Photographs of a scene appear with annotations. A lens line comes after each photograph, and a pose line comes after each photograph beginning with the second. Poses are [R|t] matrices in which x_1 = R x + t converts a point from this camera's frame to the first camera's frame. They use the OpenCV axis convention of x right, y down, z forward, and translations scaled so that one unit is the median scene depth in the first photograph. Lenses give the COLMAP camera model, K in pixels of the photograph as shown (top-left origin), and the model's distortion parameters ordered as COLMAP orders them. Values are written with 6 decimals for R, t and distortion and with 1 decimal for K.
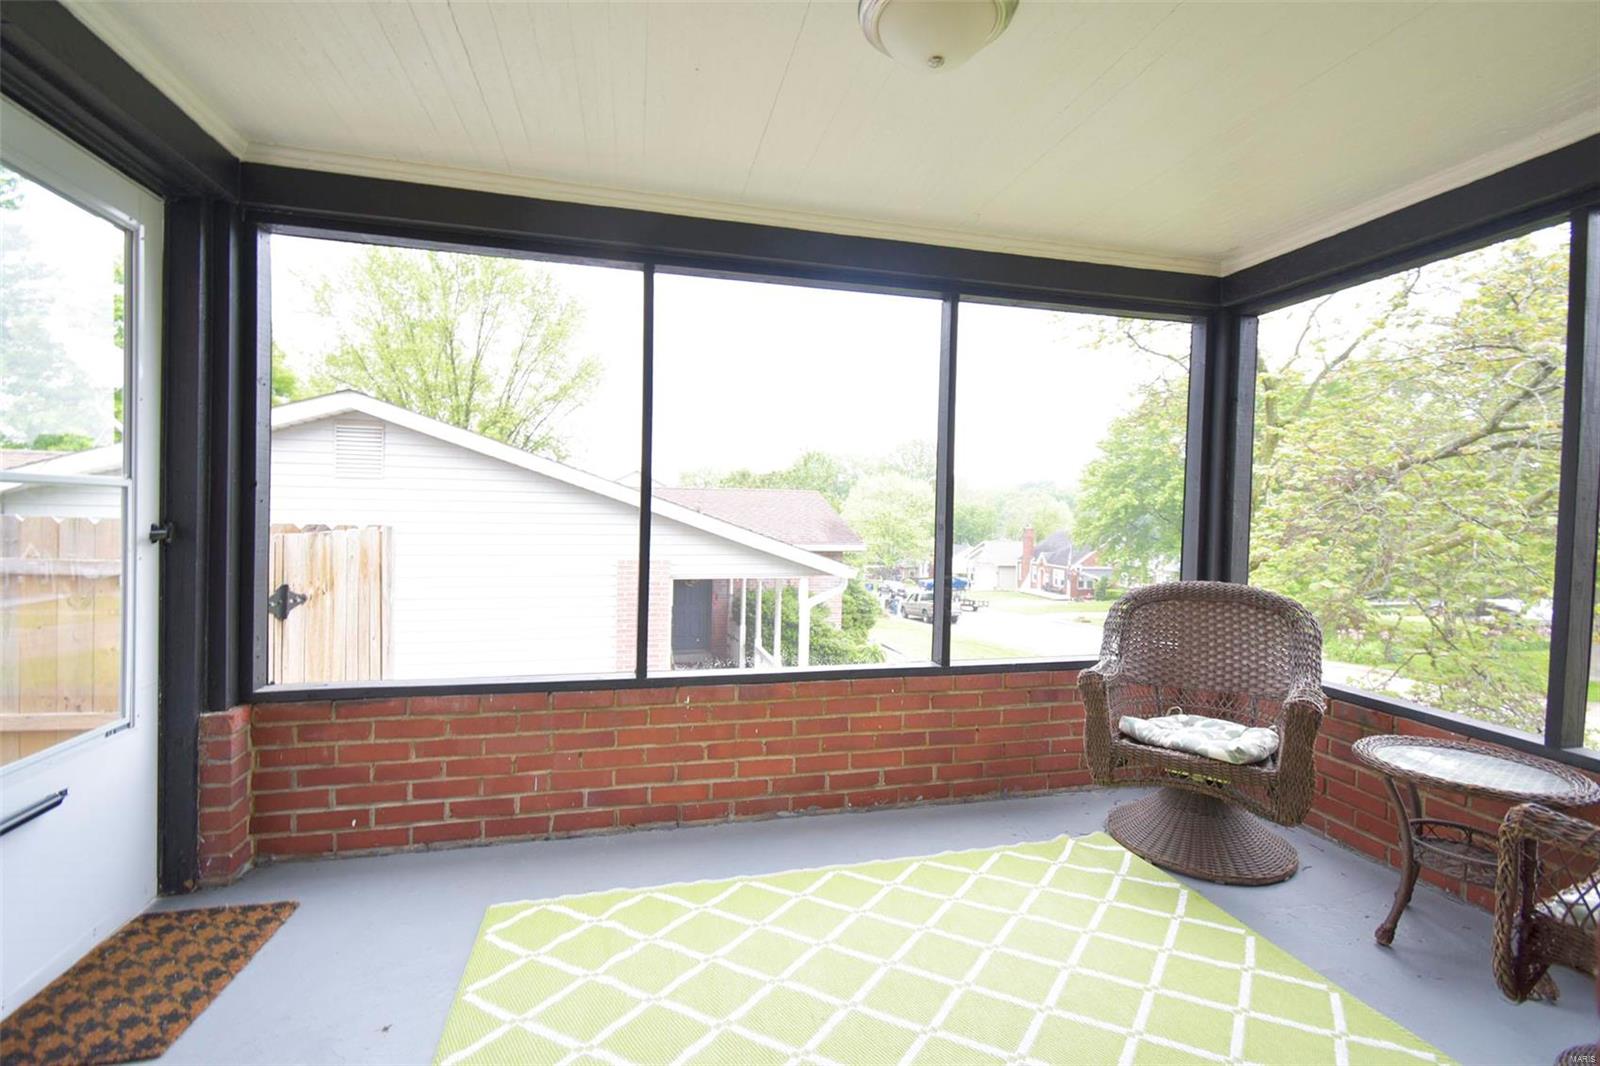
lens RADIAL K [[708.6, 0, 812.4], [0, 708.6, 525.1], [0, 0, 1]] dist [0.008899, -0.001559]
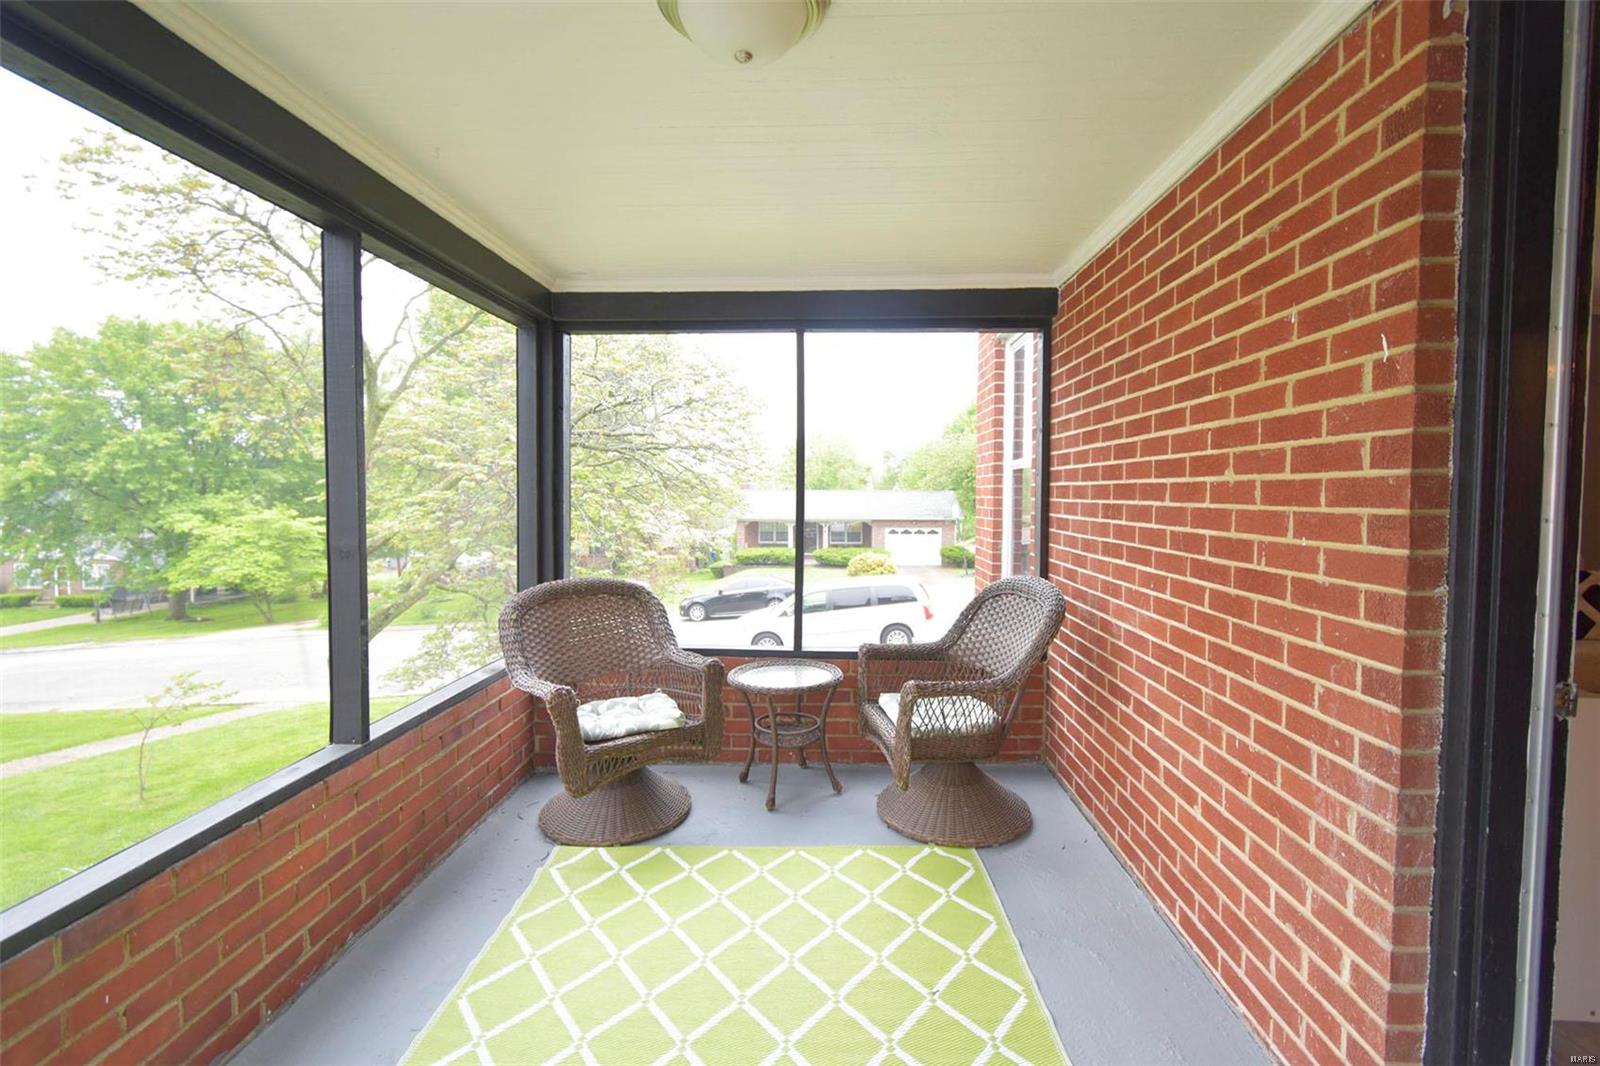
lens RADIAL K [[708.6, 0, 808.2], [0, 708.6, 523.0], [0, 0, 1]] dist [0.008899, -0.001559]
pose [[0.284310, -0.064211, 0.956580, -0.434122], [0.023850, 0.997920, 0.059897, -0.071048], [-0.958436, 0.005785, 0.285250, 0.407838]]
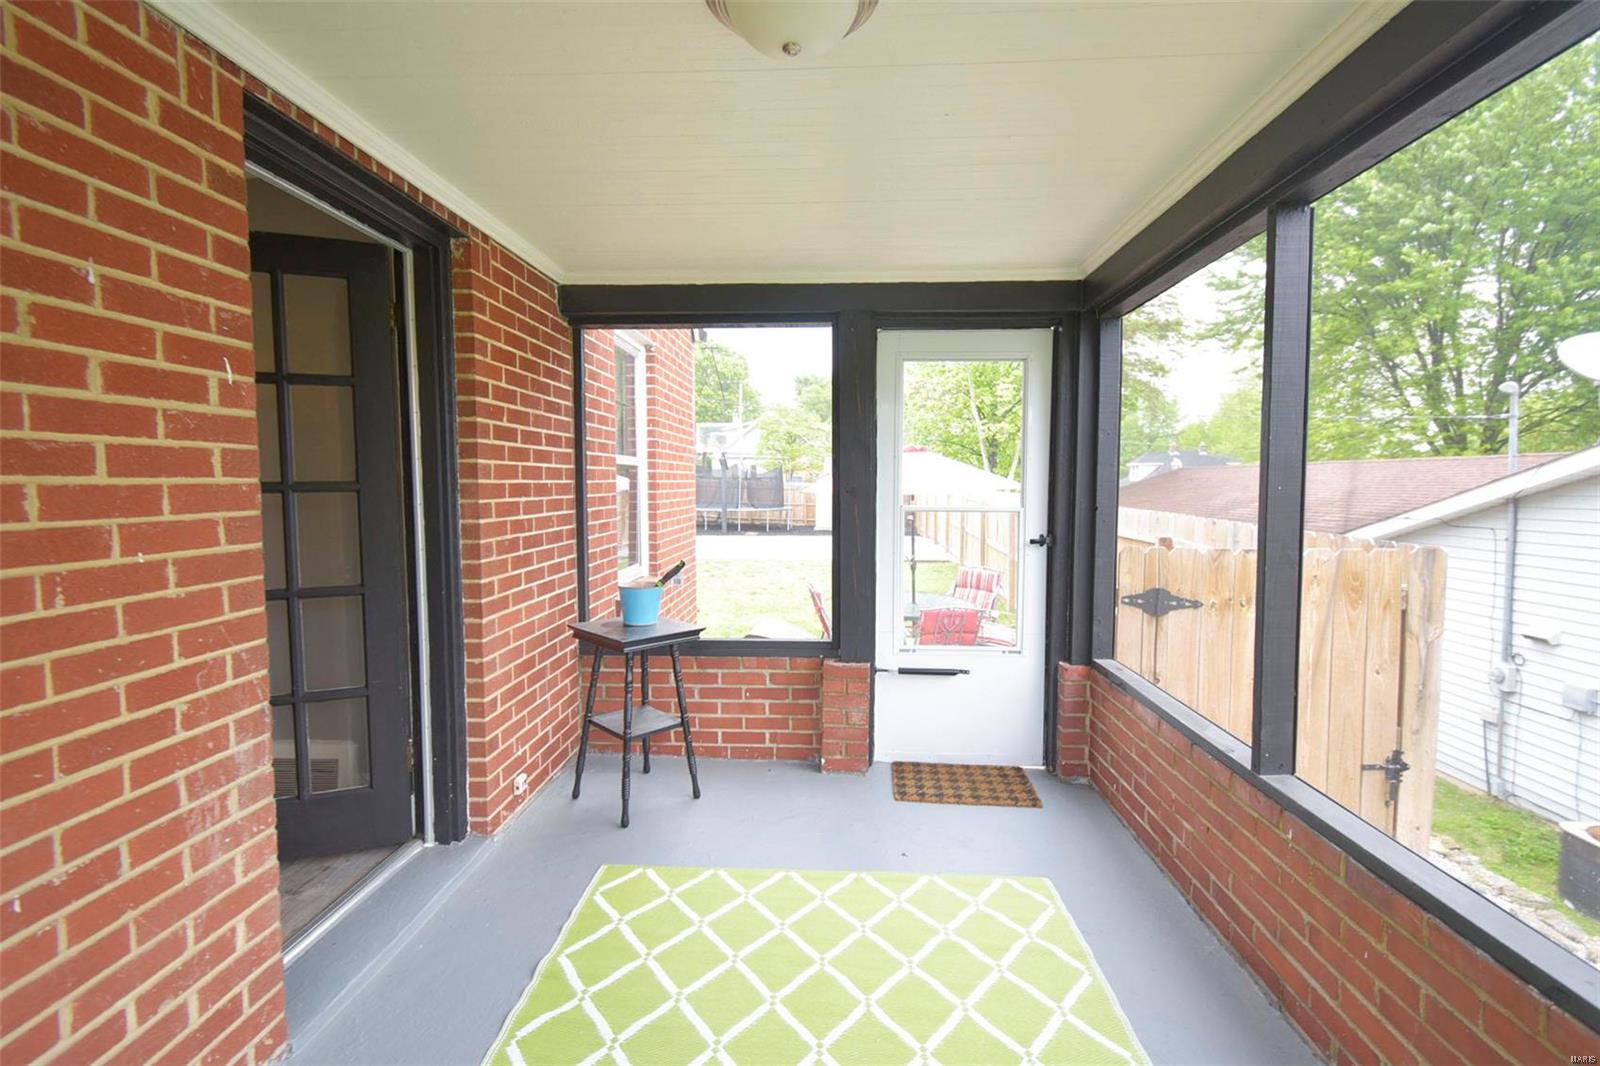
lens RADIAL K [[708.6, 0, 803.3], [0, 708.6, 530.0], [0, 0, 1]] dist [0.008899, -0.001559]
pose [[-0.298920, 0.042573, -0.953328, 0.623767], [-0.024304, 0.998341, 0.052204, -0.067685], [0.953969, 0.038775, -0.297390, 0.792644]]
